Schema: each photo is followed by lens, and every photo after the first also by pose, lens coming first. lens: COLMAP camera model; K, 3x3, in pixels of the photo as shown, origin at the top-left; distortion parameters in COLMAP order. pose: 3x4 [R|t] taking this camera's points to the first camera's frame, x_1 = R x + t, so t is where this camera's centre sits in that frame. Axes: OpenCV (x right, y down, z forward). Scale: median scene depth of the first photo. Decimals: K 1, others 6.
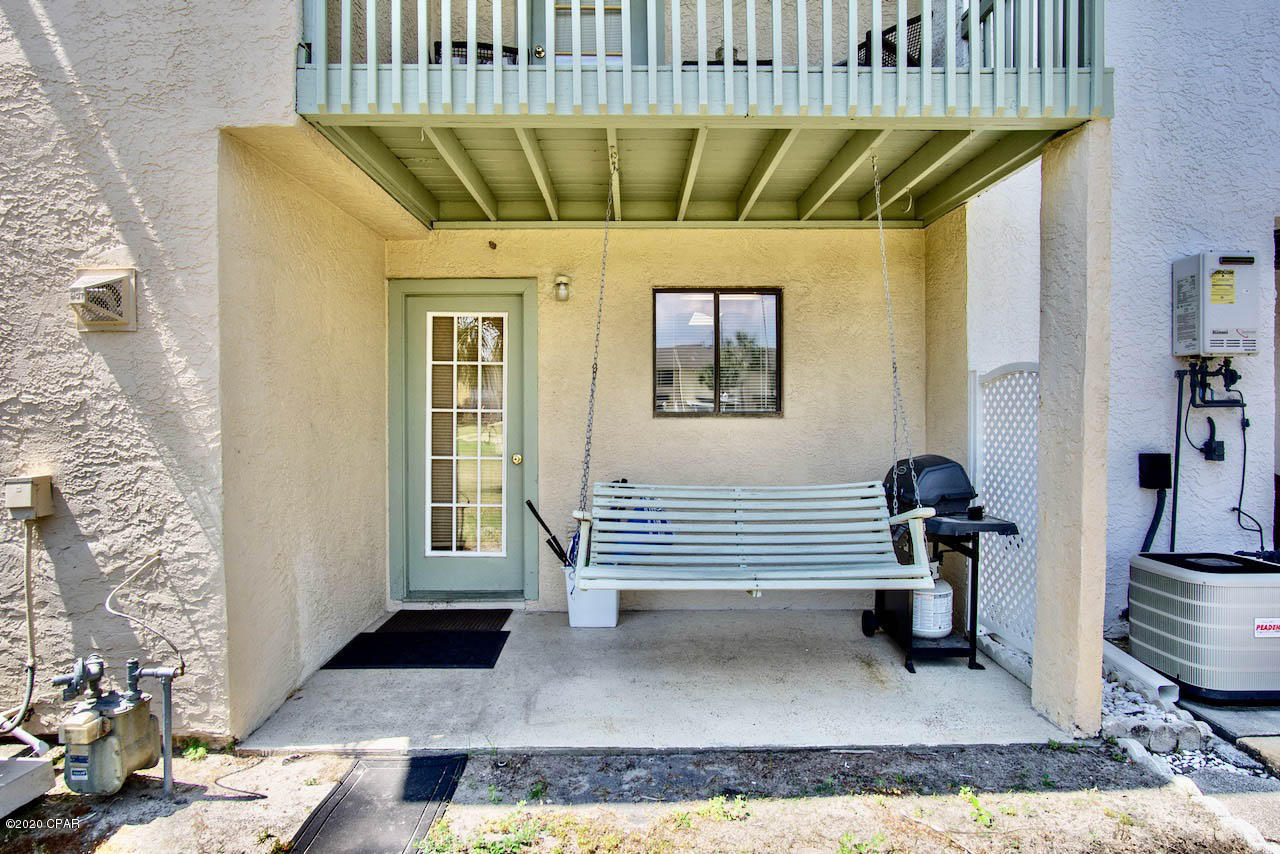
lens RADIAL K [[695.0, 0, 637.8], [0, 695.0, 424.5], [0, 0, 1]] dist [-0.027905, 0.007016]
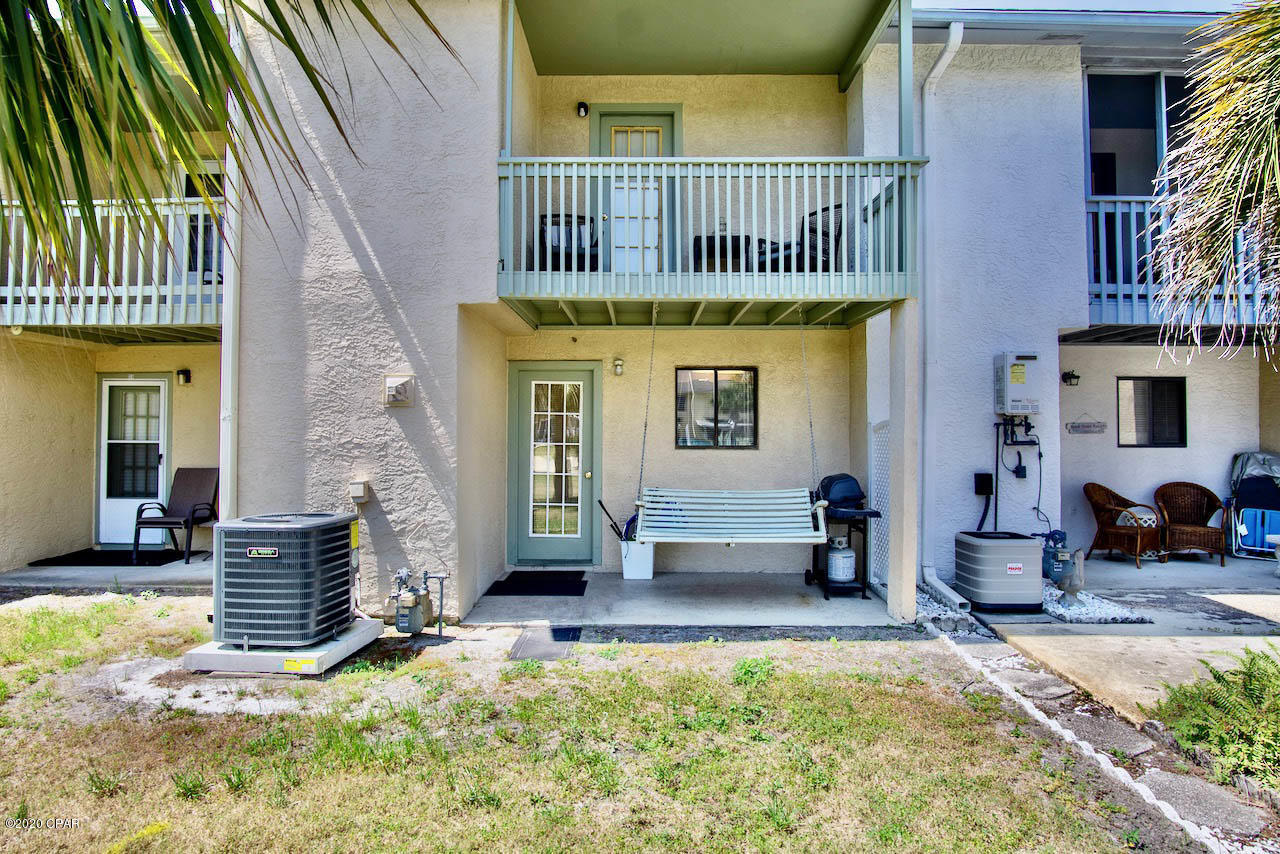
lens RADIAL K [[695.0, 0, 640.6], [0, 695.0, 422.4], [0, 0, 1]] dist [-0.027905, 0.007016]
pose [[0.999895, 0.004965, -0.013629, -0.054616], [-0.005422, 0.999418, -0.033678, -0.026148], [0.013454, 0.033748, 0.999340, -0.884323]]
